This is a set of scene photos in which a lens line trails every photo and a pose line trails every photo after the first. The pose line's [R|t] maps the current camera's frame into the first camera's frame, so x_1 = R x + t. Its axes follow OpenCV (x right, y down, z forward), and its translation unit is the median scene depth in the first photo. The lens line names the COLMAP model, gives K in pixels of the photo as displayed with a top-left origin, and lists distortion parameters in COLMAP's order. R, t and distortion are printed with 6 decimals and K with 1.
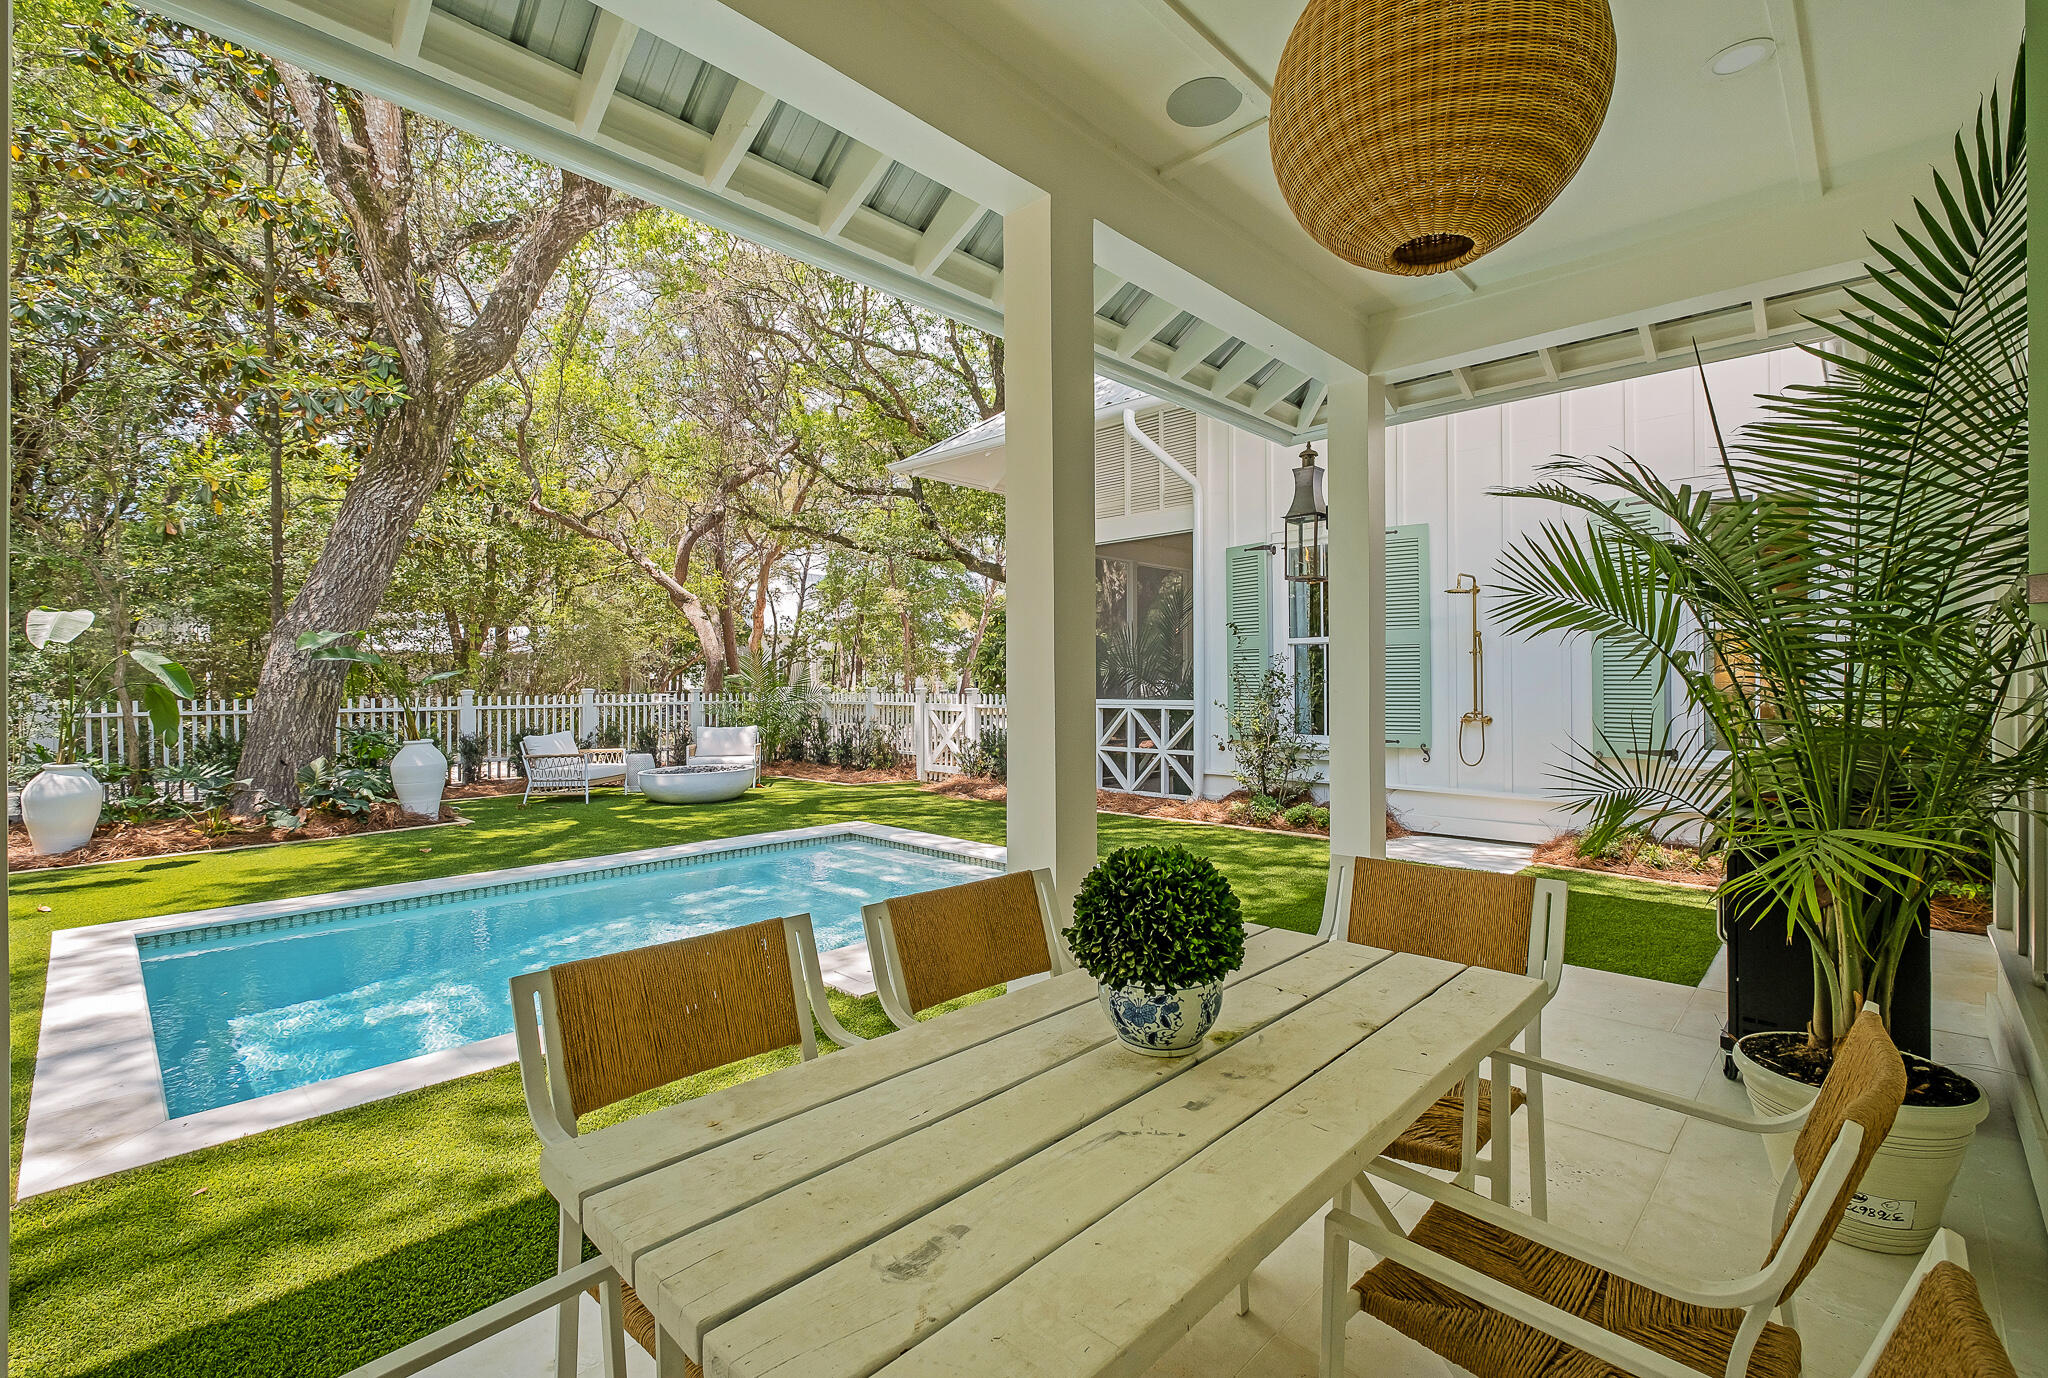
lens RADIAL K [[896.6, 0, 1025.5], [0, 896.6, 679.6], [0, 0, 1]] dist [-0.001868, -0.000577]
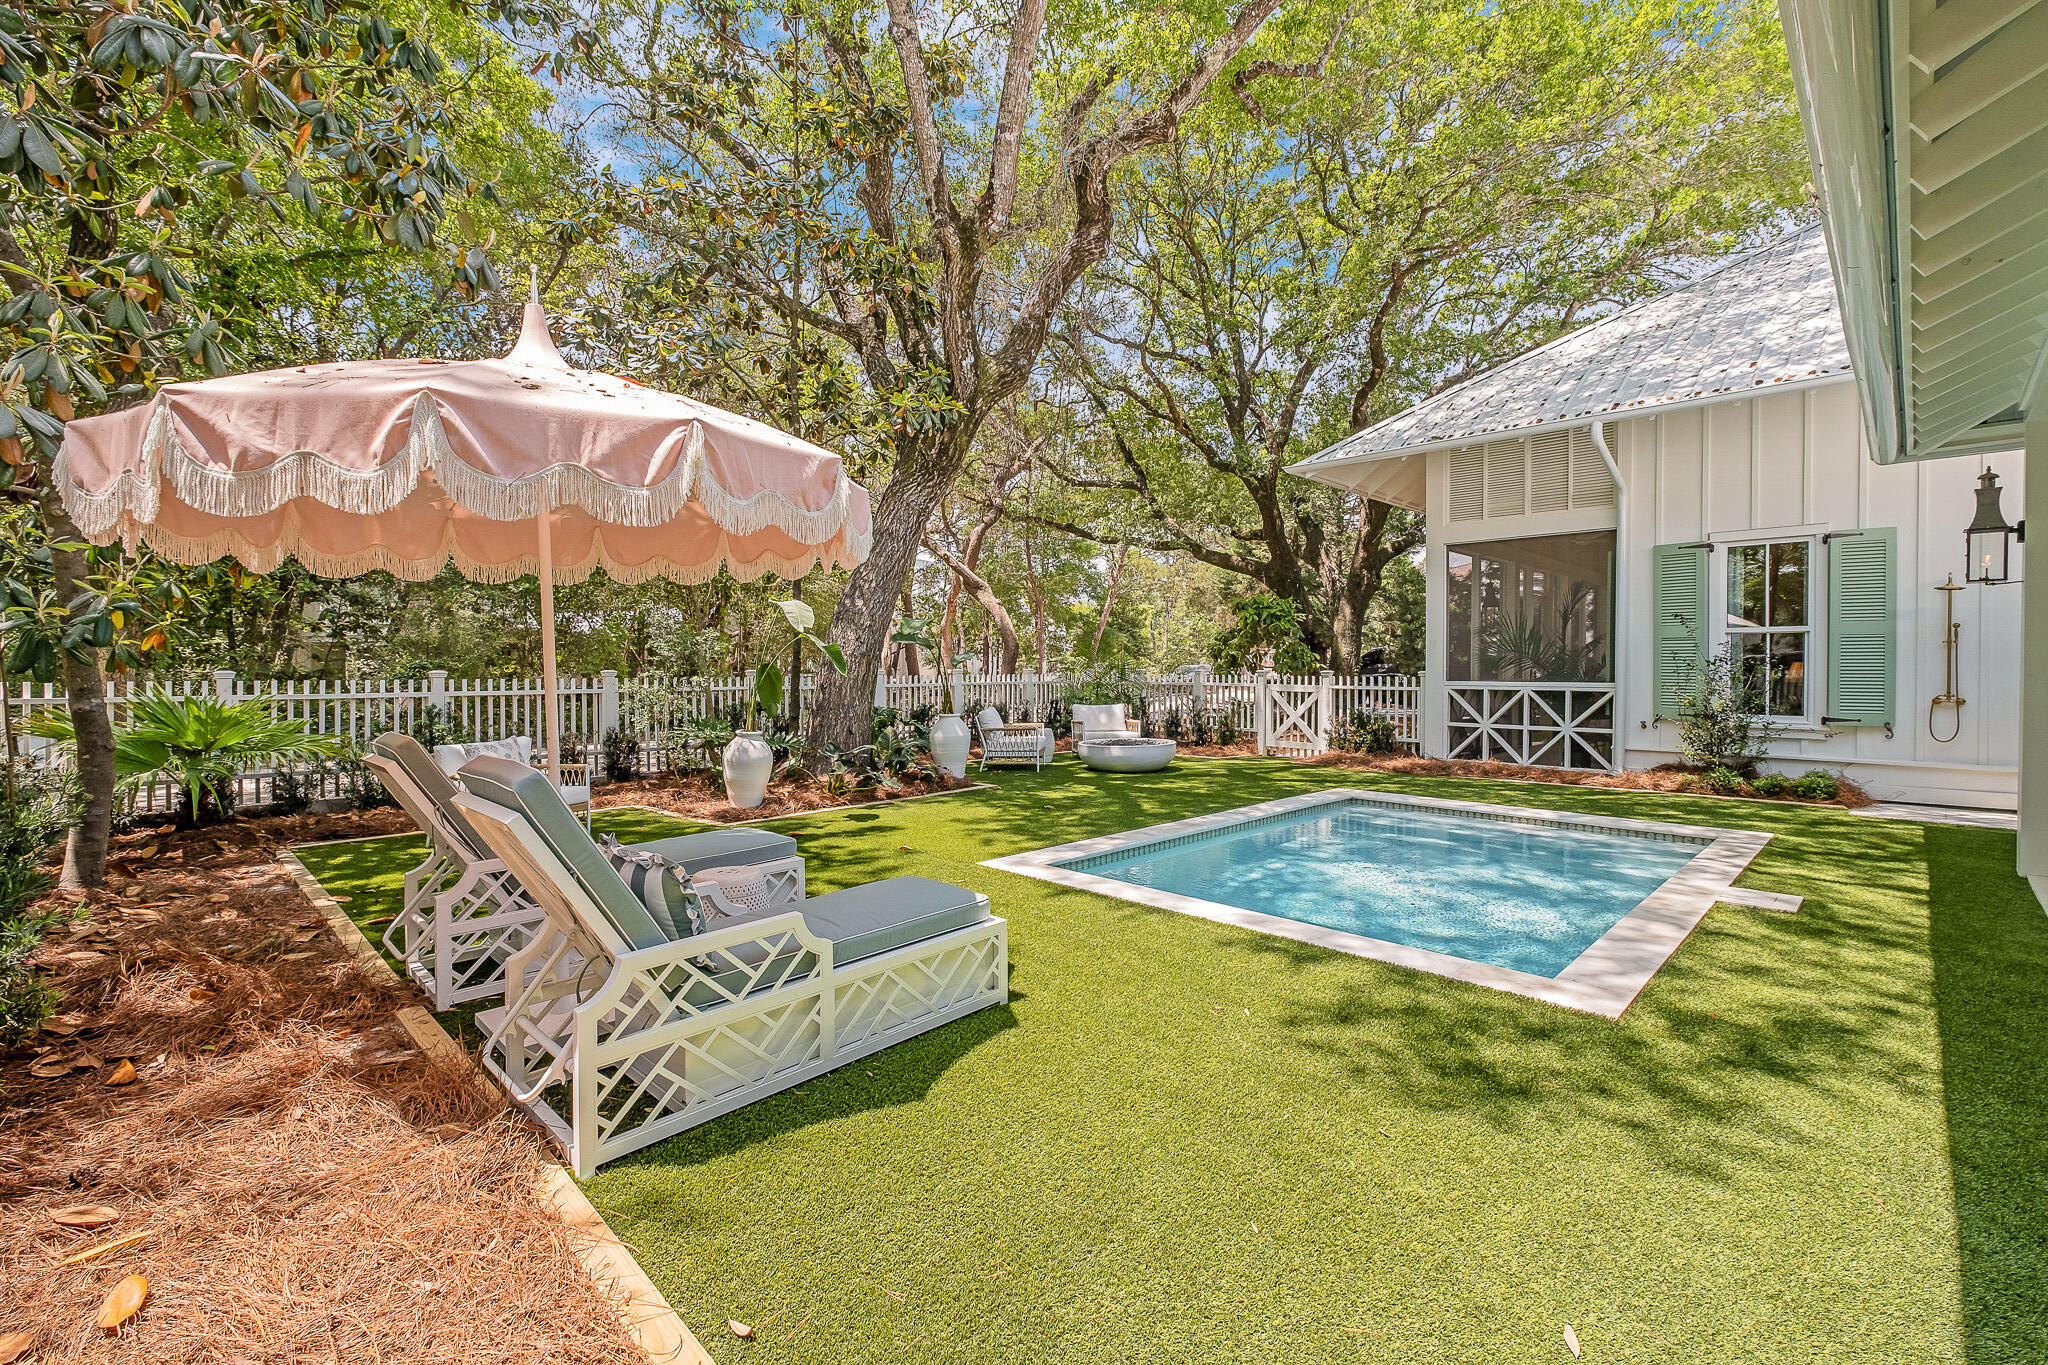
lens RADIAL K [[896.1, 0, 1021.3], [0, 896.1, 675.0], [0, 0, 1]] dist [0.003681, -0.001651]
pose [[0.999812, 0.006423, -0.018300, -0.535036], [-0.006181, 0.999893, 0.013277, 0.002618], [0.018383, -0.013161, 0.999744, -0.129461]]
